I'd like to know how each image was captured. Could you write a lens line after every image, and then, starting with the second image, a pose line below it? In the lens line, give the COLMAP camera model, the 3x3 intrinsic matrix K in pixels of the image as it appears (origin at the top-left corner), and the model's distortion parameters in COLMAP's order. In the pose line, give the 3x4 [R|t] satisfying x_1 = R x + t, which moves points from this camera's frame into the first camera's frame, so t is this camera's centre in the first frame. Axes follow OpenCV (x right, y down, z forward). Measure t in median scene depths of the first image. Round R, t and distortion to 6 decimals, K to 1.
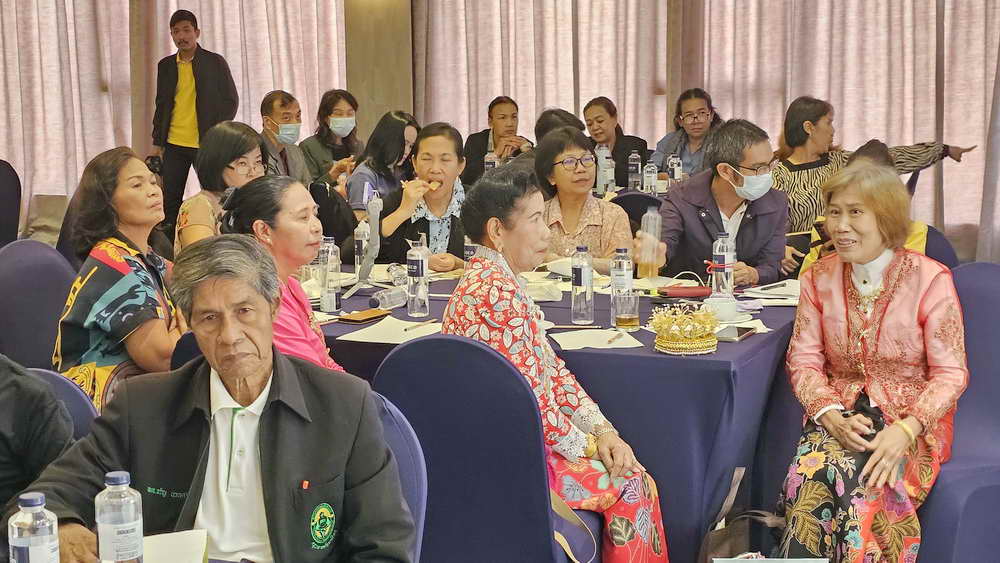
lens RADIAL K [[709.5, 0, 500.0], [0, 709.5, 281.5], [0, 0, 1]] dist [0.043768, -0.000910]
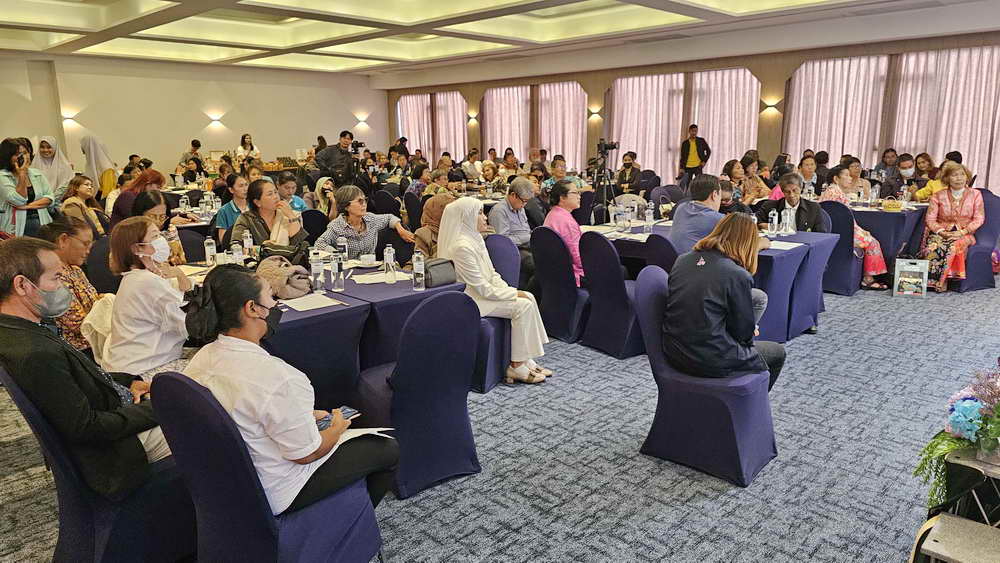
lens RADIAL K [[709.5, 0, 500.0], [0, 709.5, 281.5], [0, 0, 1]] dist [0.043768, -0.000910]
pose [[0.982242, 0.036905, -0.183953, -0.677049], [-0.059991, 0.990769, -0.121560, 0.666188], [0.177769, 0.130437, 0.975389, -1.908326]]
